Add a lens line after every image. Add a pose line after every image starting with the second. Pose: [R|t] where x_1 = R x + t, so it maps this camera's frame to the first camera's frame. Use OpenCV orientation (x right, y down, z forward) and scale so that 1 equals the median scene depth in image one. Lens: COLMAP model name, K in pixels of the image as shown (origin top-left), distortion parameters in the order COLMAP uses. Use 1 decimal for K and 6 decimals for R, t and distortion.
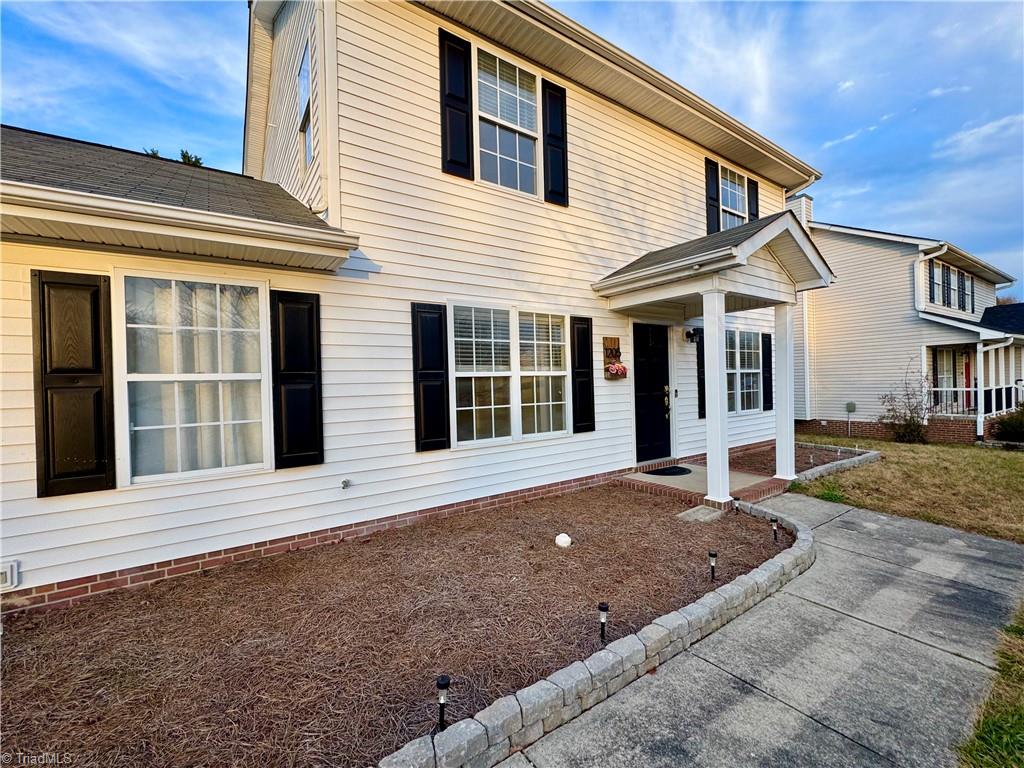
lens RADIAL K [[408.8, 0, 514.0], [0, 408.8, 392.0], [0, 0, 1]] dist [-0.002078, -0.000375]
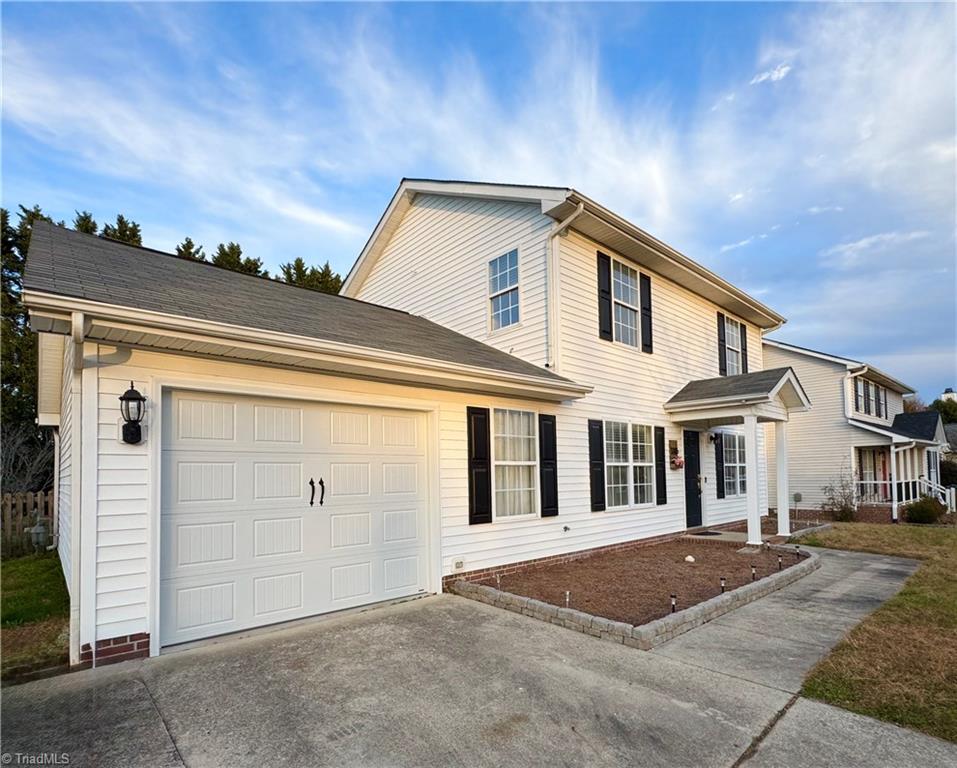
lens RADIAL K [[470.6, 0, 486.5], [0, 470.6, 466.1], [0, 0, 1]] dist [-0.002312, 0.000747]
pose [[0.990212, 0.013757, 0.138889, -0.679814], [-0.007681, 0.998994, -0.044191, 0.039301], [-0.139358, 0.042691, 0.989321, -0.587823]]
